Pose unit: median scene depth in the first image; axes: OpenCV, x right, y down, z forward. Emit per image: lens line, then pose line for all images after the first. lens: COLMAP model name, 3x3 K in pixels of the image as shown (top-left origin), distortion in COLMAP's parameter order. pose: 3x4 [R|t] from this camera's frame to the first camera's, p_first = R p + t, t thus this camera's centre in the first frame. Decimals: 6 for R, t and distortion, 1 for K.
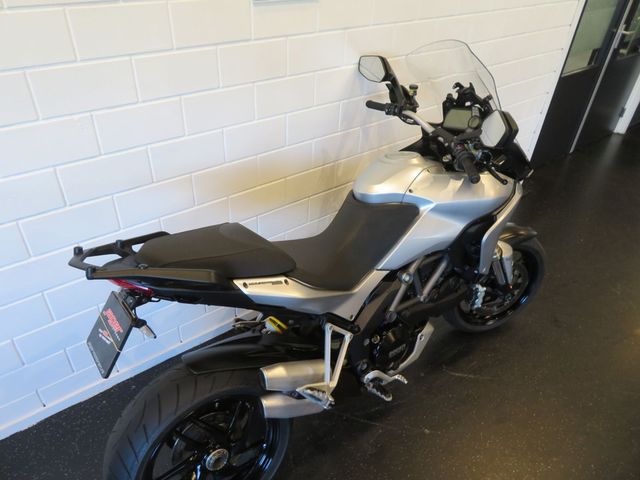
lens RADIAL K [[456.7, 0, 320.0], [0, 456.7, 240.0], [0, 0, 1]] dist [-0.004431, 0.000703]
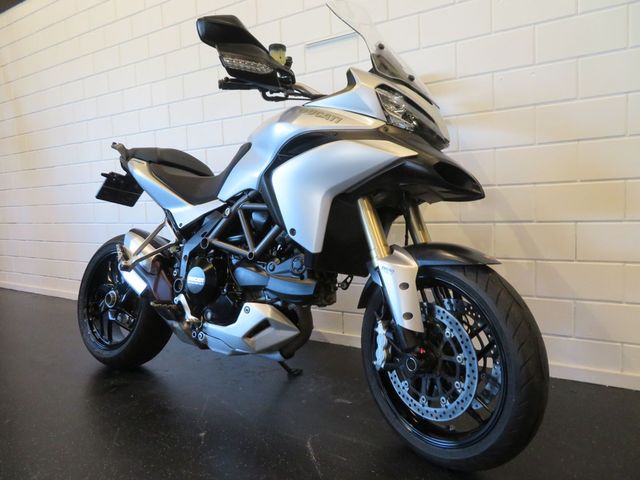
lens RADIAL K [[456.7, 0, 320.0], [0, 456.7, 240.0], [0, 0, 1]] dist [-0.004431, 0.000703]
pose [[0.327742, 0.027840, -0.944357, 1.074708], [-0.506412, 0.849017, -0.150722, 0.163875], [0.797579, 0.527631, 0.292357, 0.800165]]
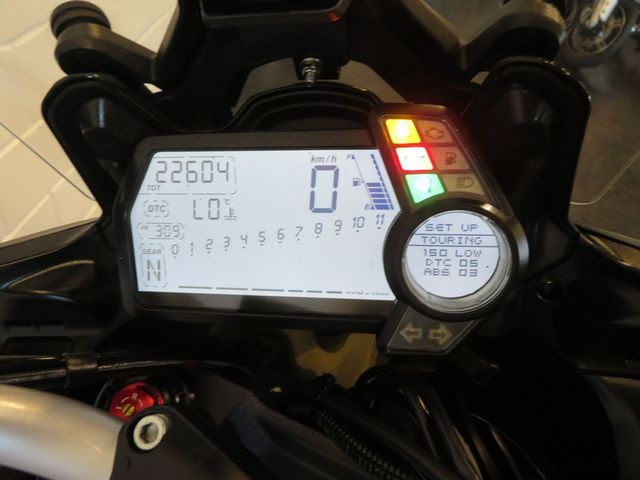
lens RADIAL K [[456.7, 0, 320.0], [0, 456.7, 240.0], [0, 0, 1]] dist [-0.004431, 0.000703]
pose [[0.695371, -0.425451, 0.579181, 0.244913], [0.307644, 0.904577, 0.295119, -0.290994], [-0.649472, -0.027036, 0.759904, 0.898734]]
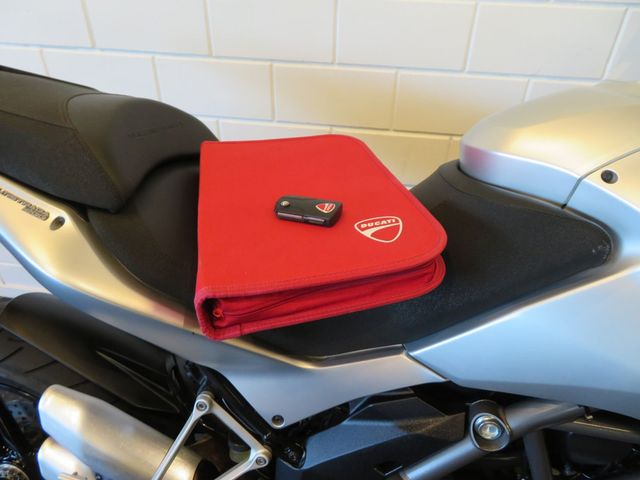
lens RADIAL K [[456.7, 0, 320.0], [0, 456.7, 240.0], [0, 0, 1]] dist [-0.004431, 0.000703]
pose [[0.683121, 0.397875, -0.612406, 0.226219], [-0.422242, 0.899373, 0.113316, -0.023814], [0.595867, 0.181175, 0.782380, 0.572074]]
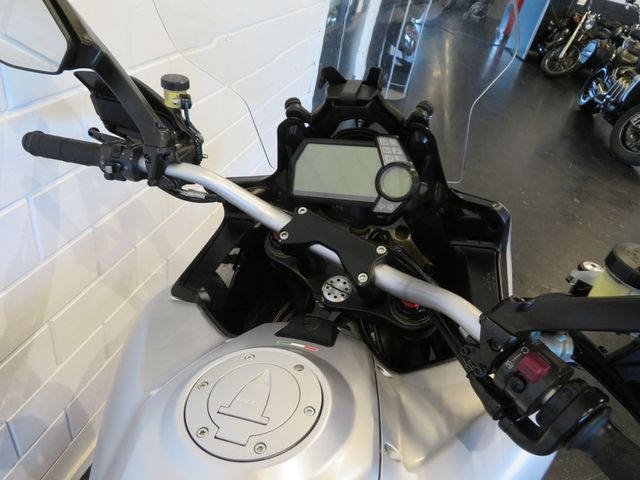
lens RADIAL K [[456.7, 0, 320.0], [0, 456.7, 240.0], [0, 0, 1]] dist [-0.004431, 0.000703]
pose [[0.807740, -0.243685, 0.536818, 0.091523], [0.210839, 0.969755, 0.122969, -0.259055], [-0.550548, 0.013855, 0.834689, 0.712632]]
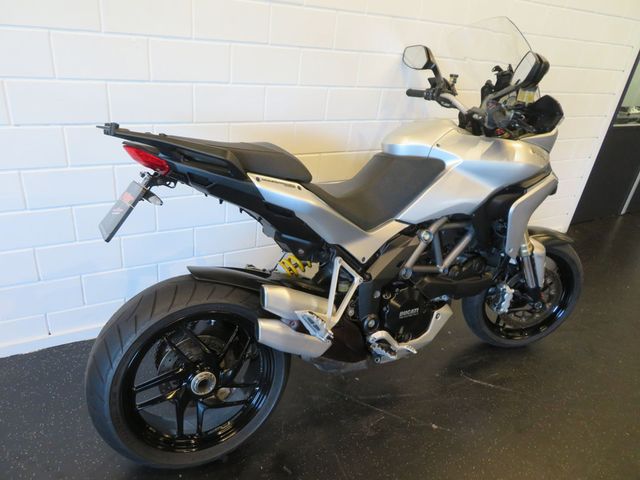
lens RADIAL K [[456.7, 0, 320.0], [0, 456.7, 240.0], [0, 0, 1]] dist [-0.004431, 0.000703]
pose [[0.987331, 0.122214, -0.101199, 0.059086], [-0.137260, 0.977805, -0.158294, 0.244579], [0.079607, 0.170179, 0.982192, 0.029154]]
